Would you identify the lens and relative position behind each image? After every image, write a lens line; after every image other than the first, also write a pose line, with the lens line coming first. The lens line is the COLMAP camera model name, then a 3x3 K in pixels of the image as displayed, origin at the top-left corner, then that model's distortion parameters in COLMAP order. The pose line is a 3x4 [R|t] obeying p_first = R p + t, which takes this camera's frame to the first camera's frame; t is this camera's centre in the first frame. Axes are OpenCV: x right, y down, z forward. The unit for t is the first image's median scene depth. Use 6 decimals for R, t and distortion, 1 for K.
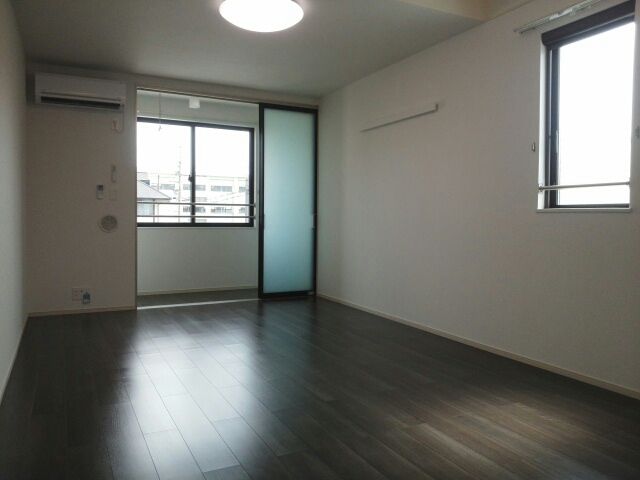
lens RADIAL K [[517.9, 0, 321.0], [0, 517.9, 239.3], [0, 0, 1]] dist [0.000417, -0.000217]
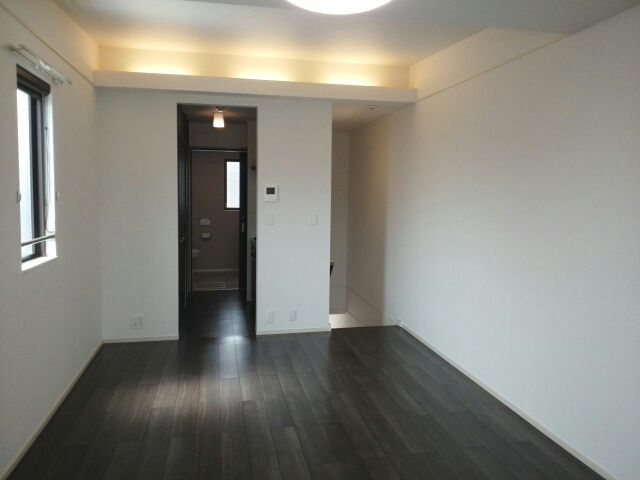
lens RADIAL K [[517.9, 0, 320.5], [0, 517.9, 238.6], [0, 0, 1]] dist [0.000417, -0.000217]
pose [[-0.969352, -0.034888, 0.243184, -0.354861], [-0.004778, 0.992355, 0.123323, -0.288309], [-0.245628, 0.118382, -0.962108, 2.300448]]
